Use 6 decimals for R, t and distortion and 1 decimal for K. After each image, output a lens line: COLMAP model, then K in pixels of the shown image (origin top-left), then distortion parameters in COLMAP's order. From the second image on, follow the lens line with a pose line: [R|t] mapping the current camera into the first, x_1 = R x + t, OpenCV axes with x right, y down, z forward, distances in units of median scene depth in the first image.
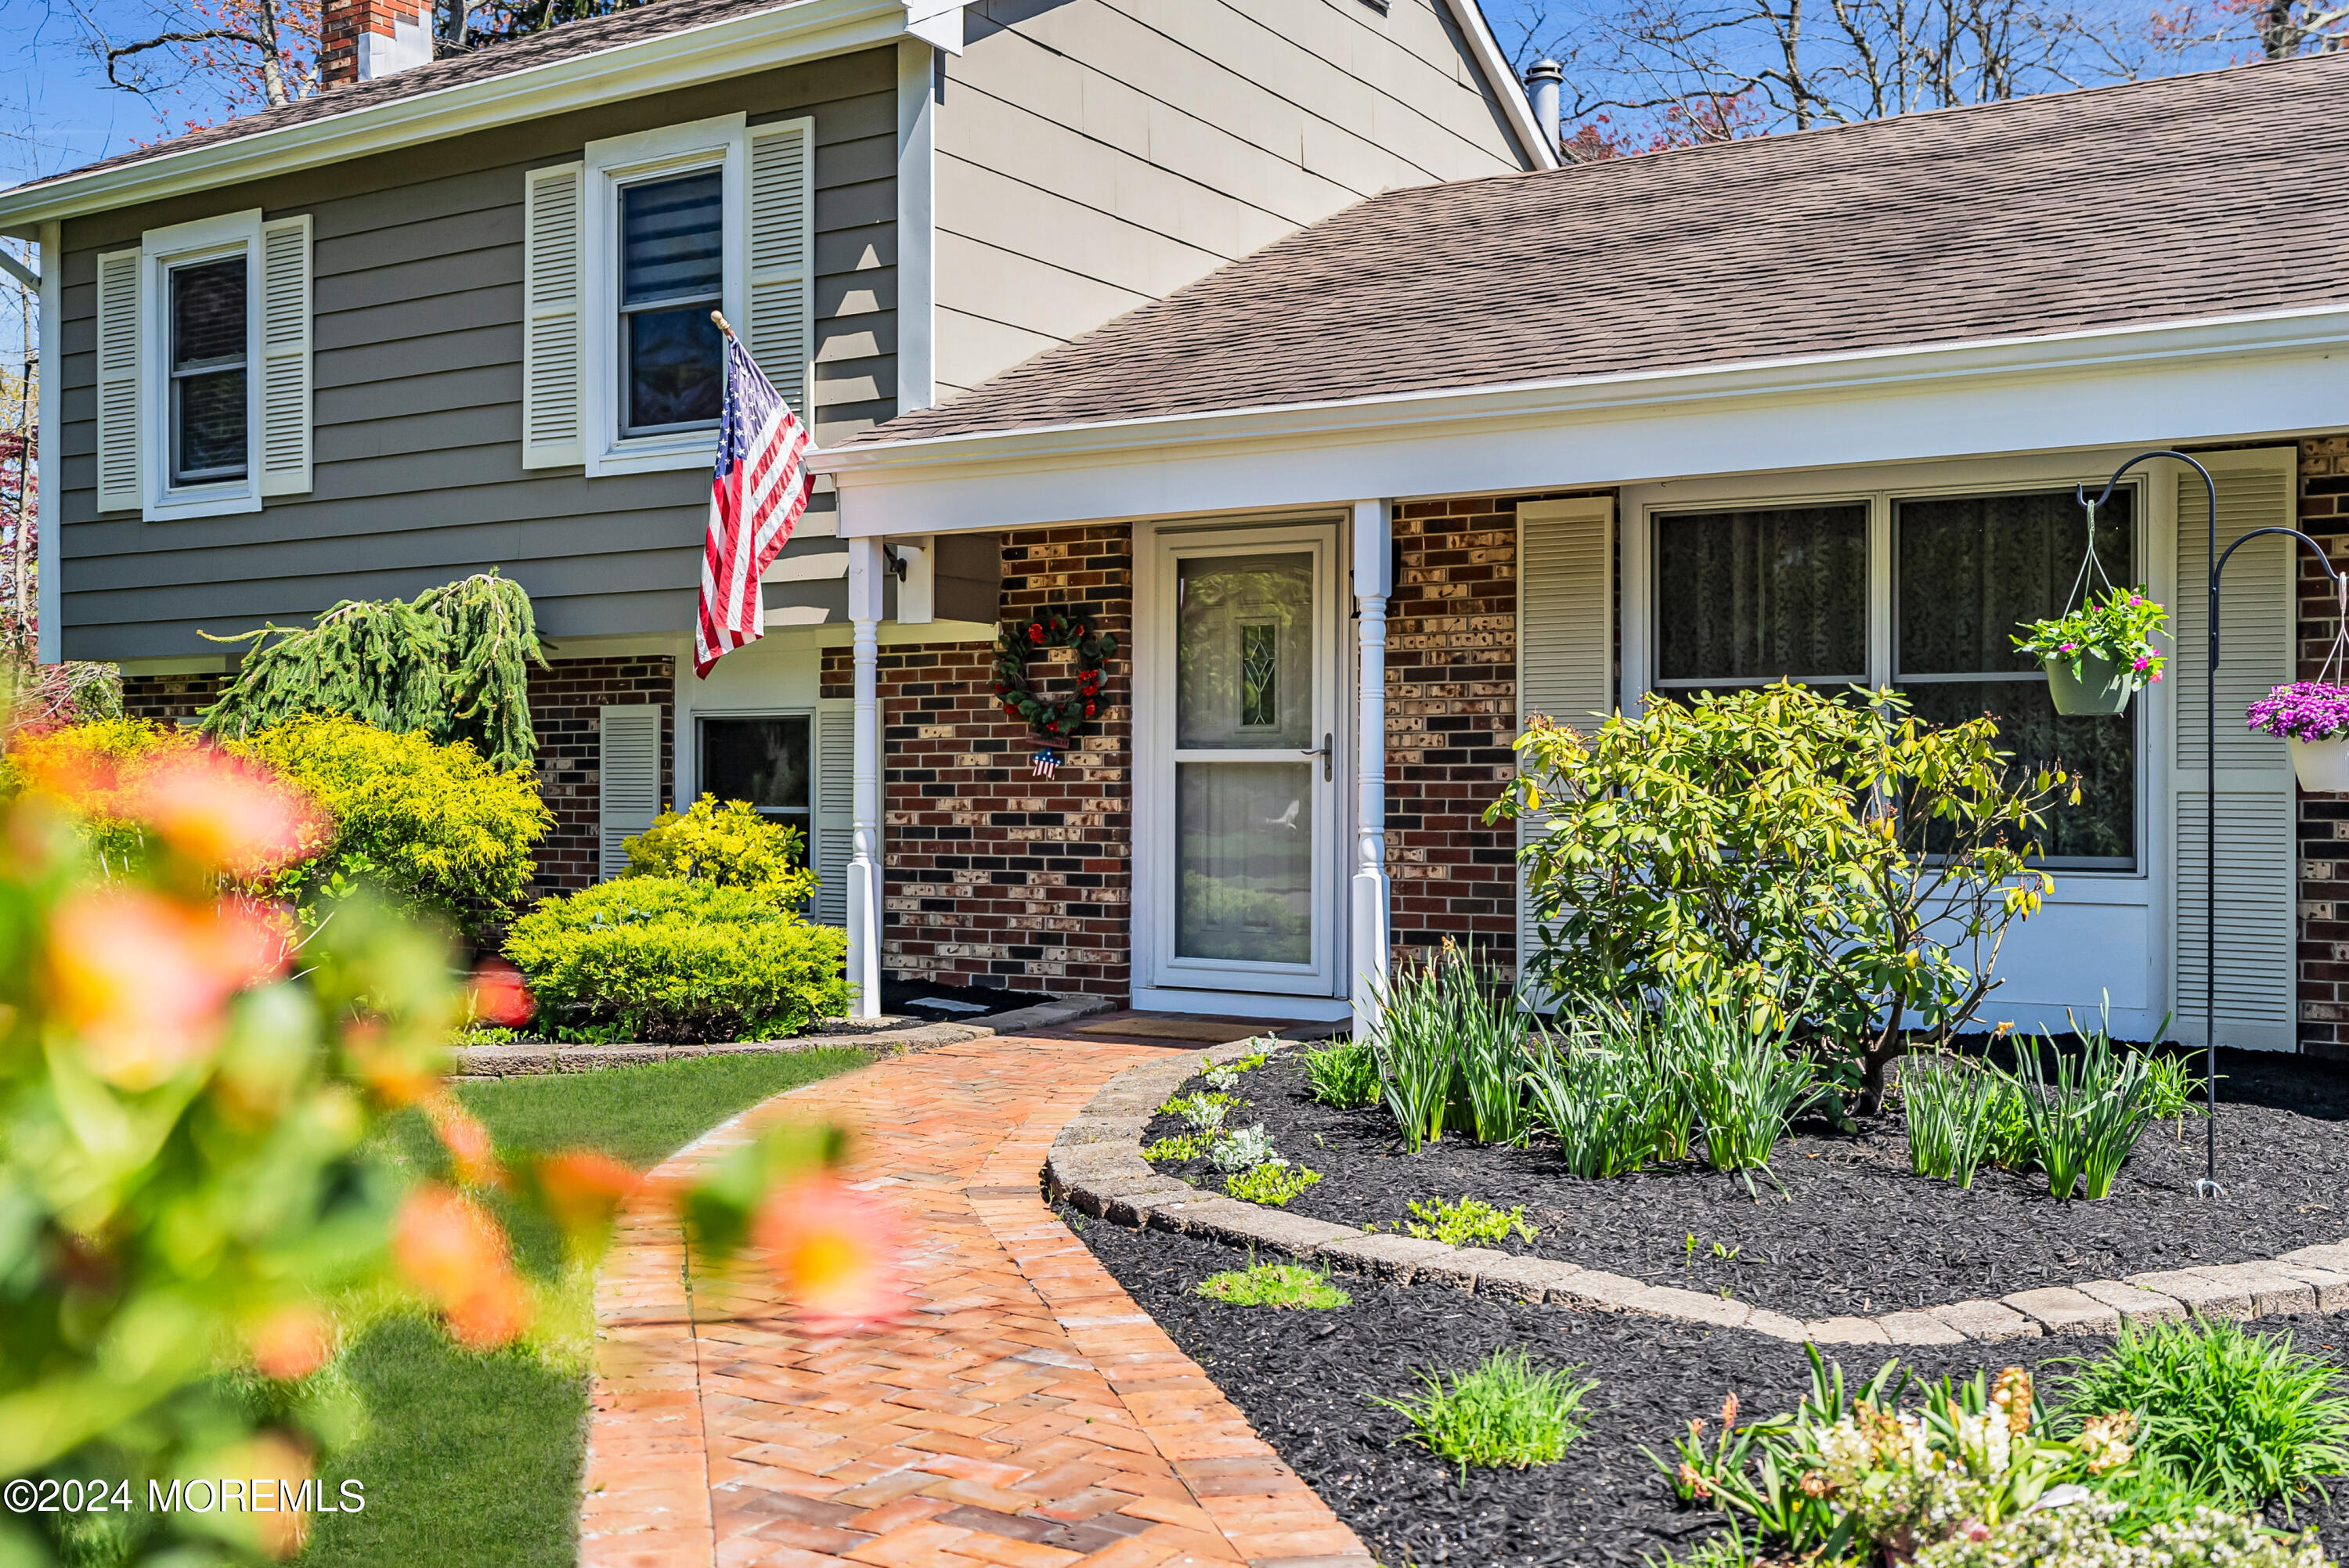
lens RADIAL K [[2309.6, 0, 1169.3], [0, 2309.6, 786.9], [0, 0, 1]] dist [0.025092, 0.014230]
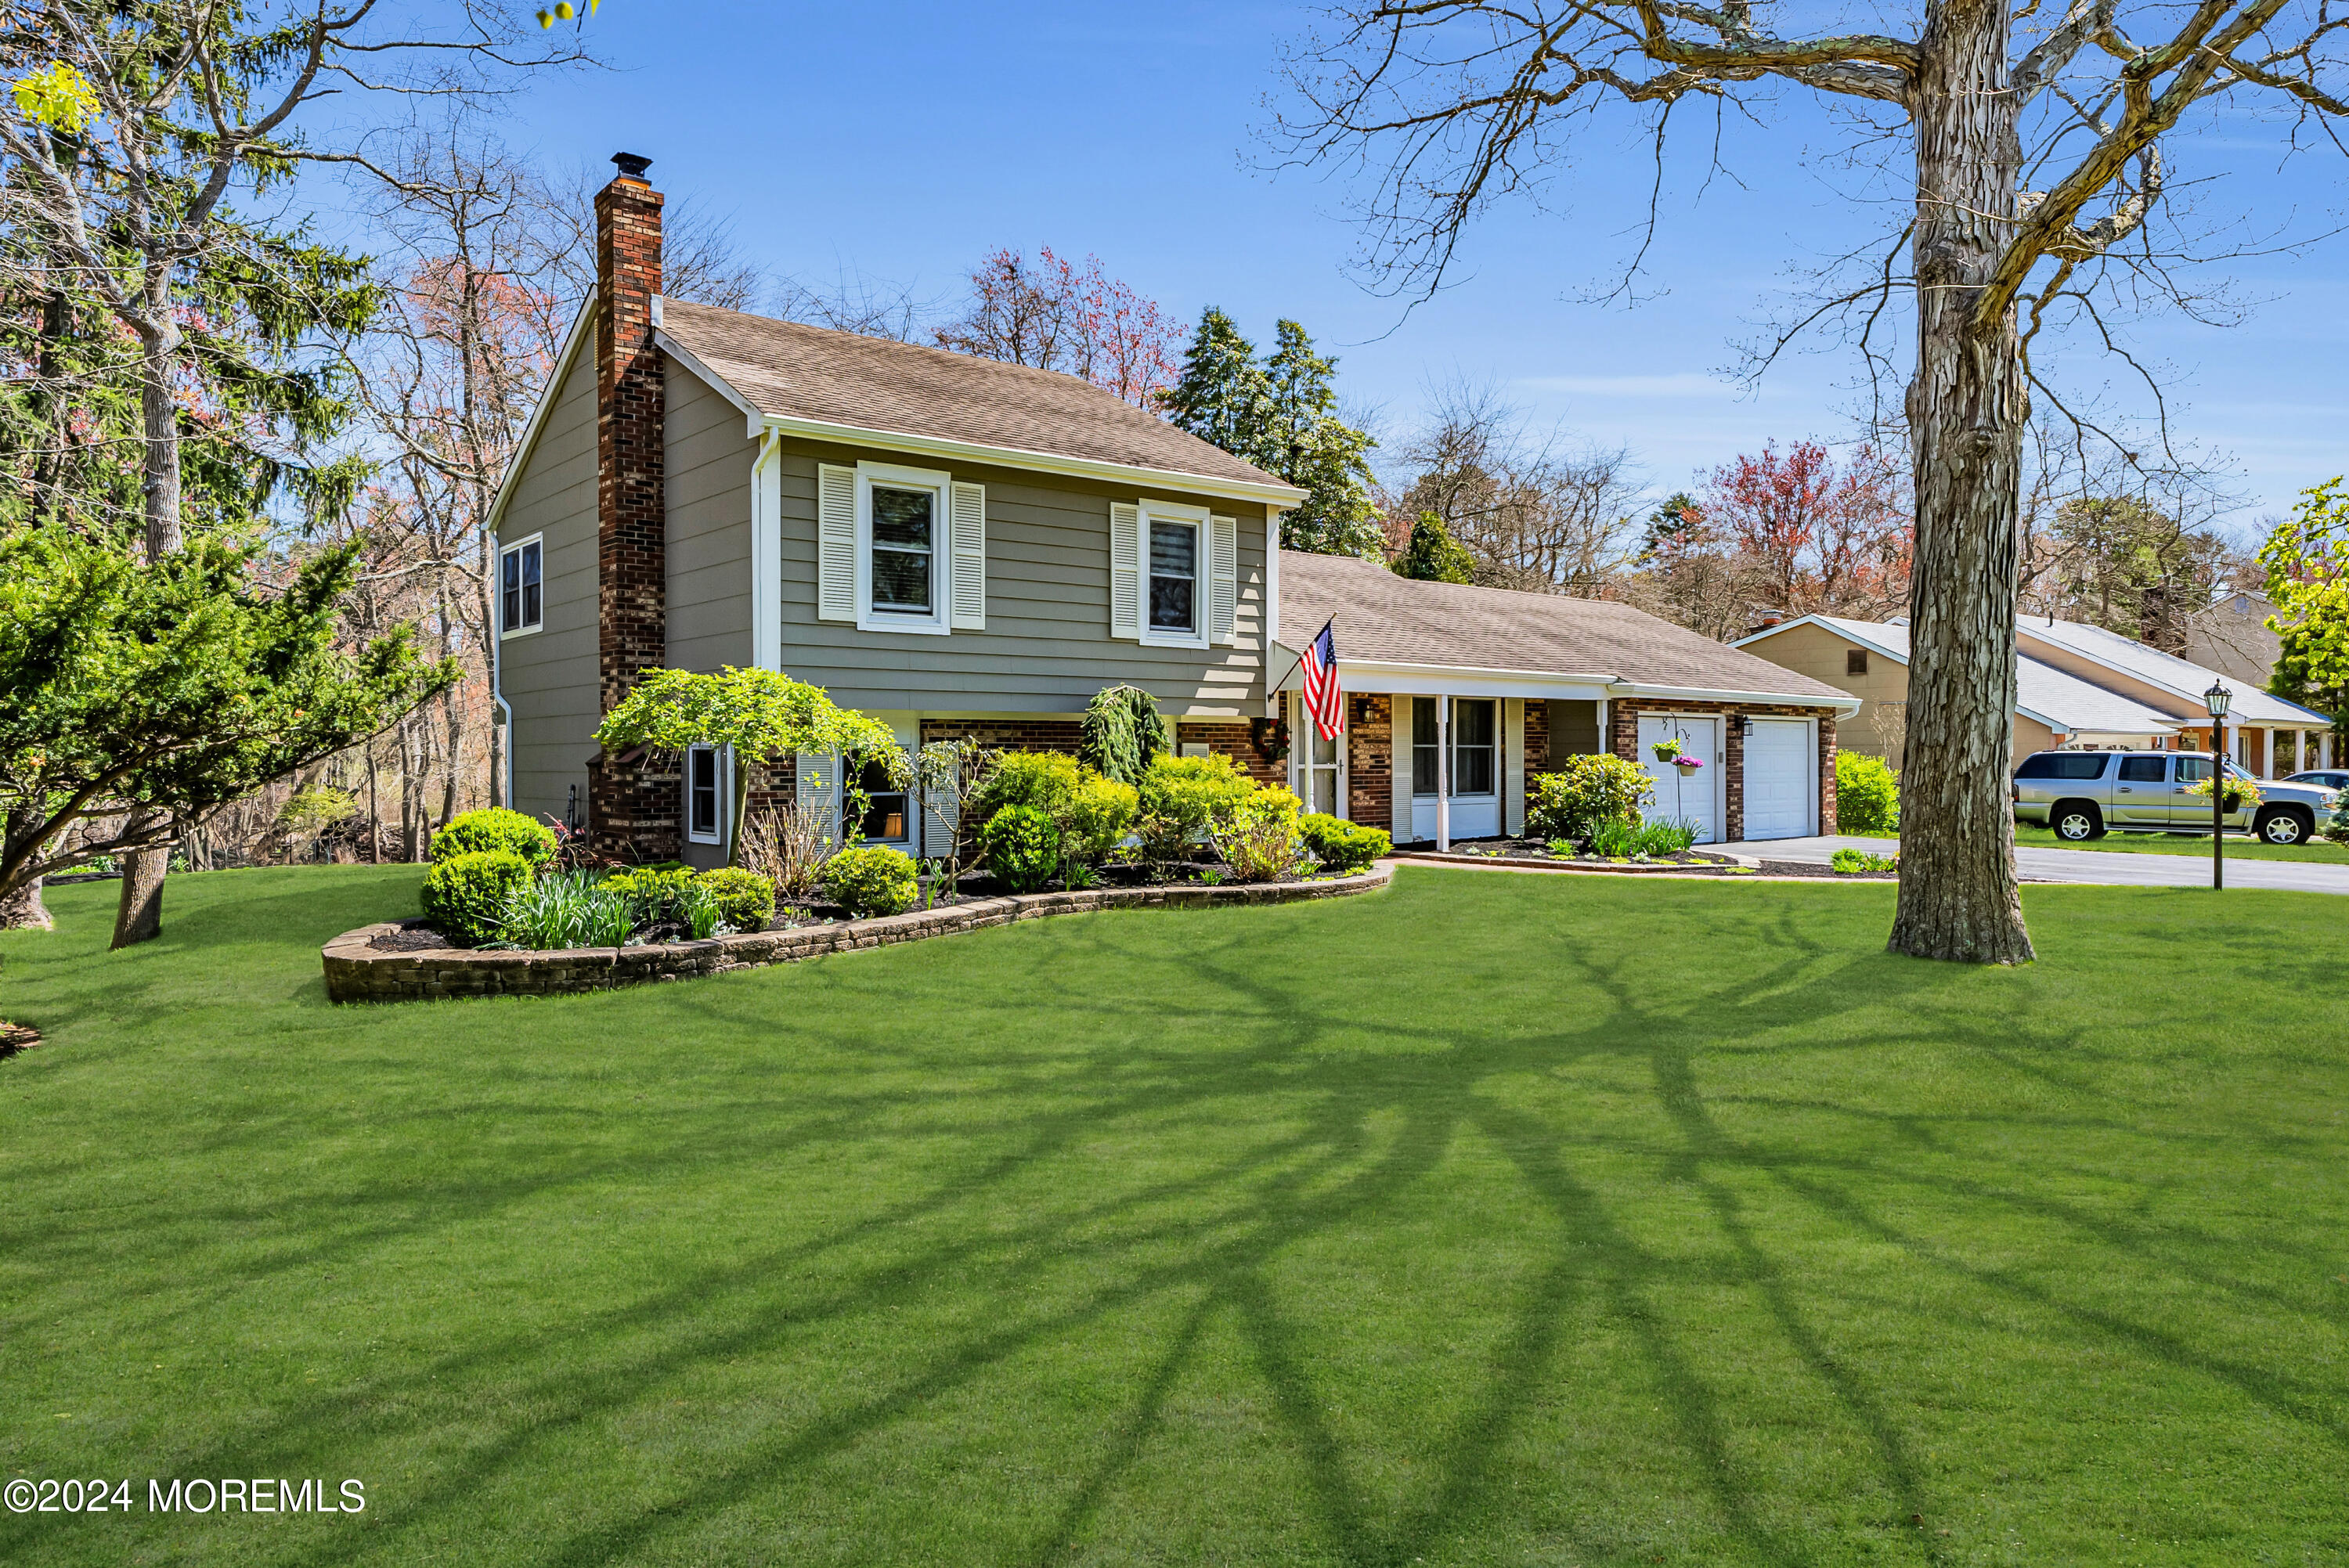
lens RADIAL K [[1514.8, 0, 1169.1], [0, 1514.8, 773.2], [0, 0, 1]] dist [-0.000007, 0.000289]
pose [[0.321496, -0.010464, 0.946853, -1.717653], [0.003799, 0.999945, 0.009761, -0.022654], [-0.946903, 0.000459, 0.321518, 0.512743]]
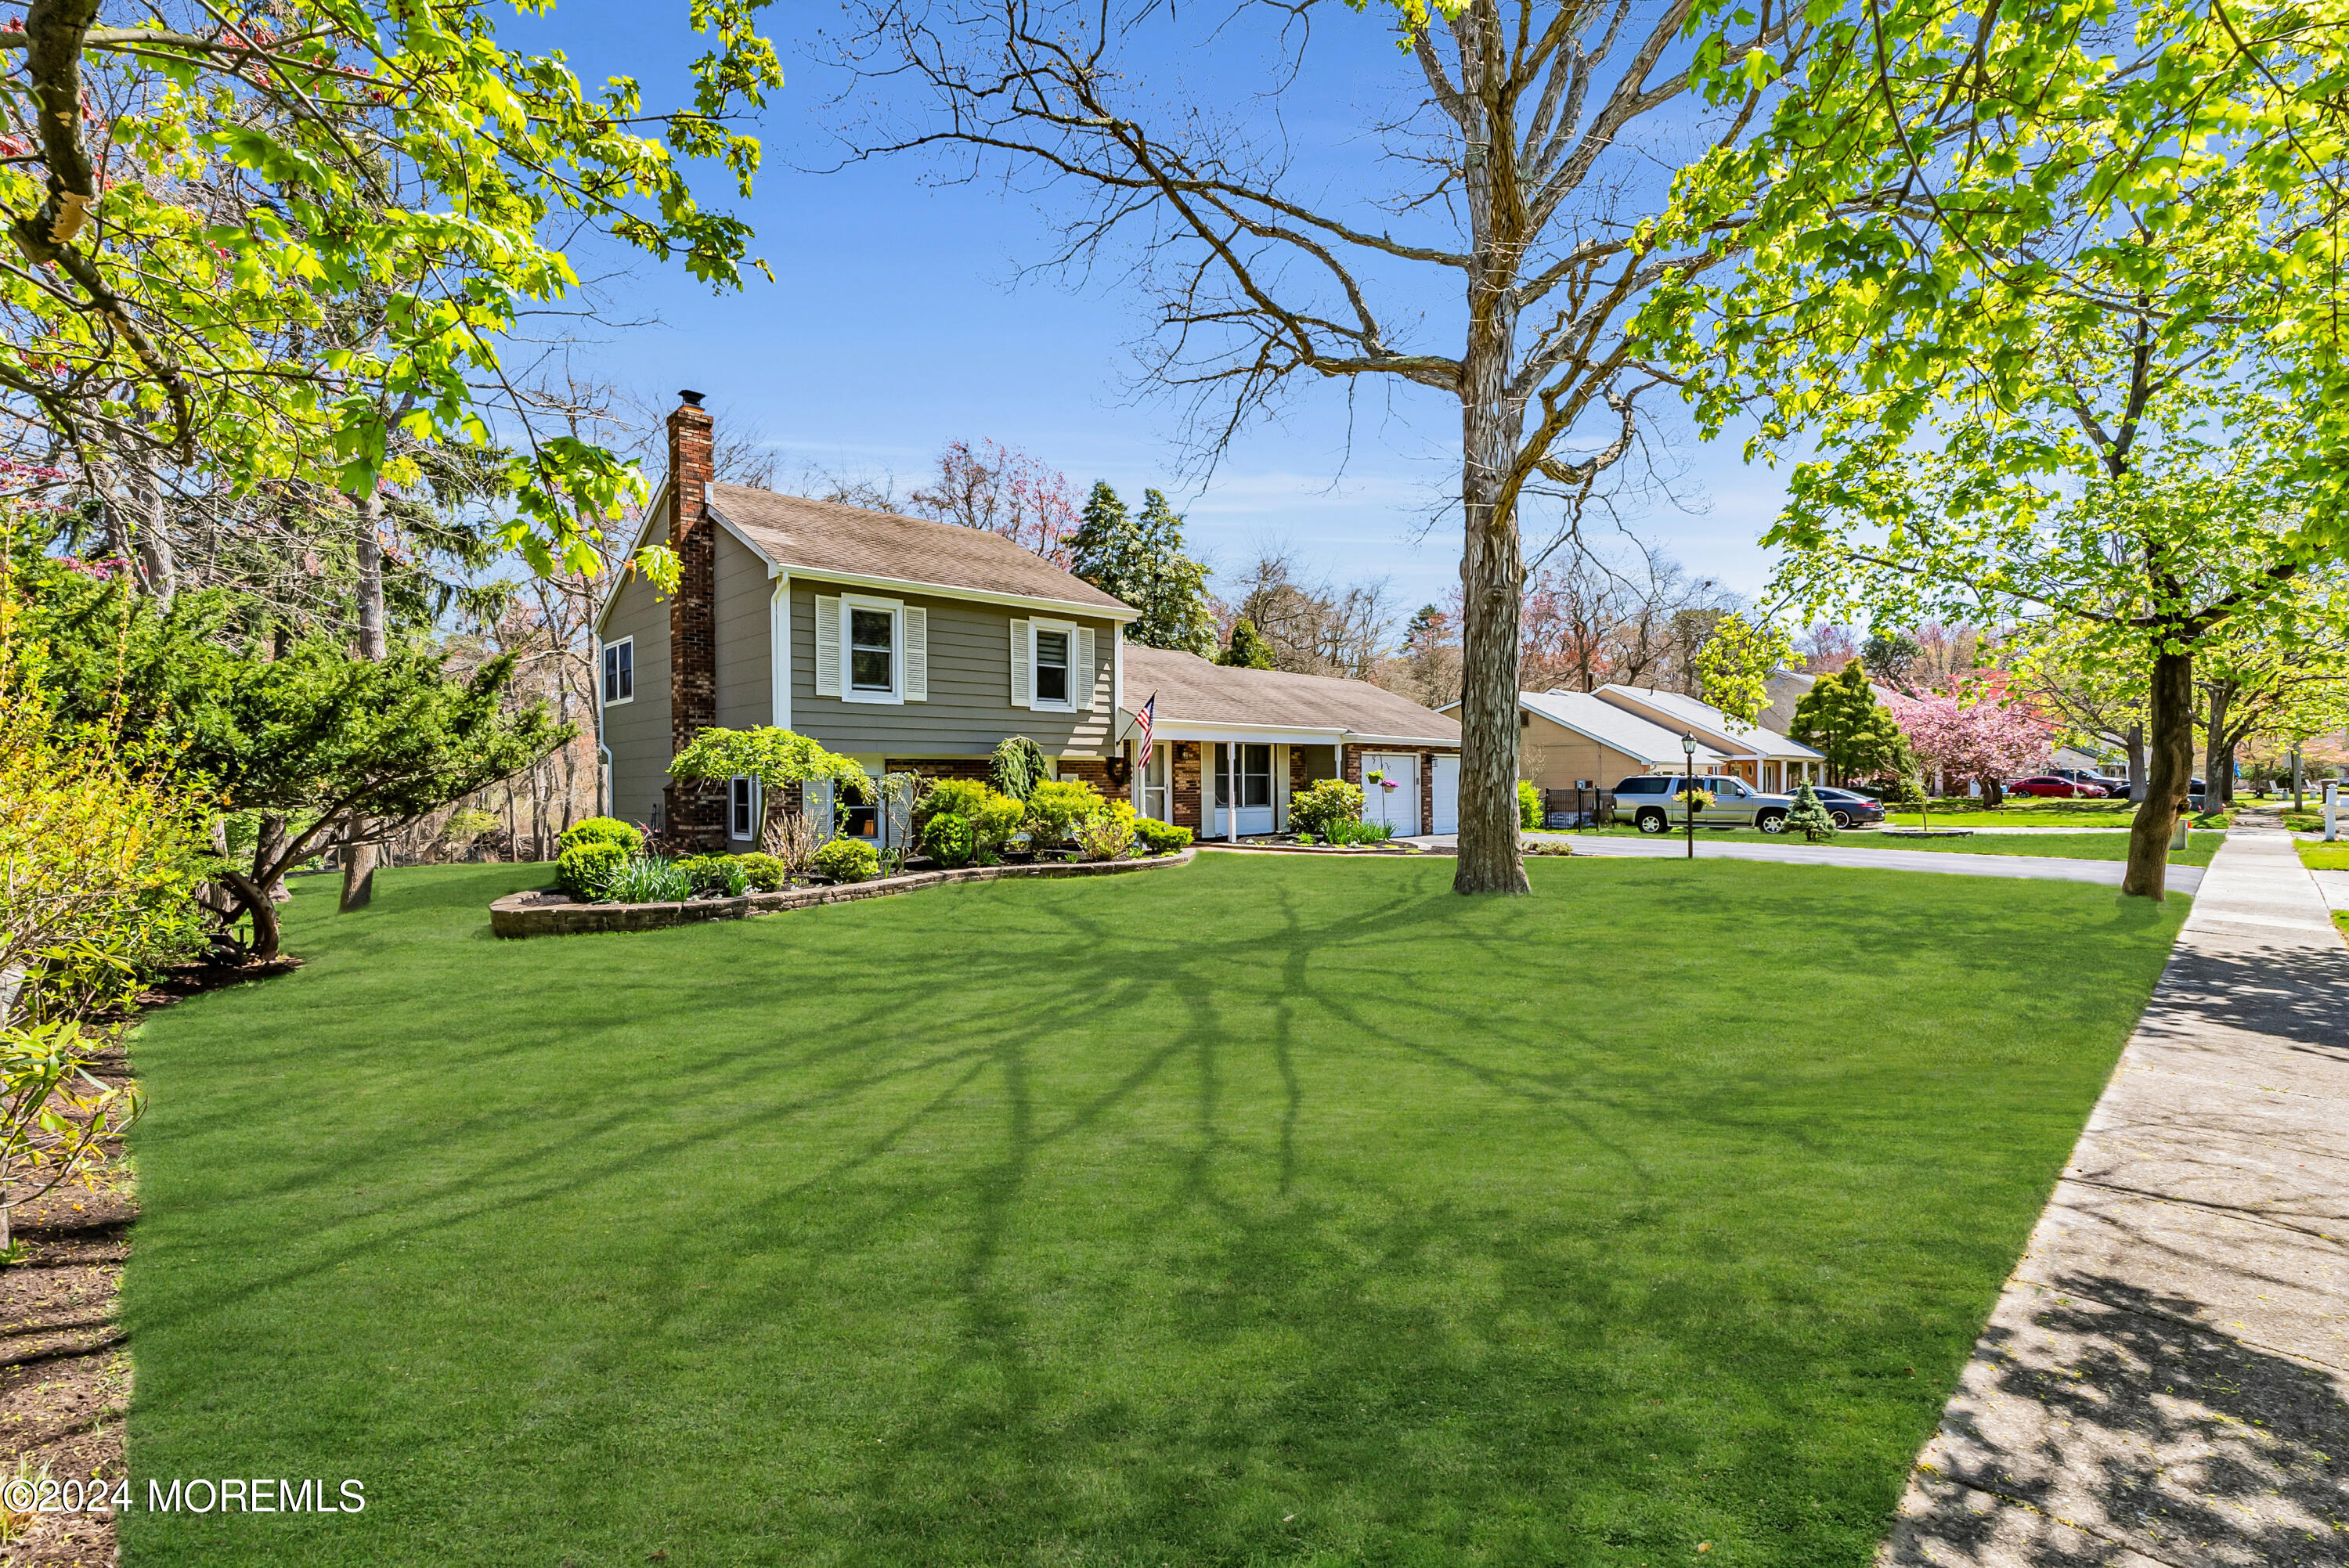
lens RADIAL K [[1067.4, 0, 1170.0], [0, 1067.4, 792.3], [0, 0, 1]] dist [-0.002926, -0.000300]
pose [[0.251415, -0.008845, 0.967839, -1.844861], [0.010673, 0.999923, 0.006365, -0.017266], [-0.967821, 0.008730, 0.251490, 0.399802]]
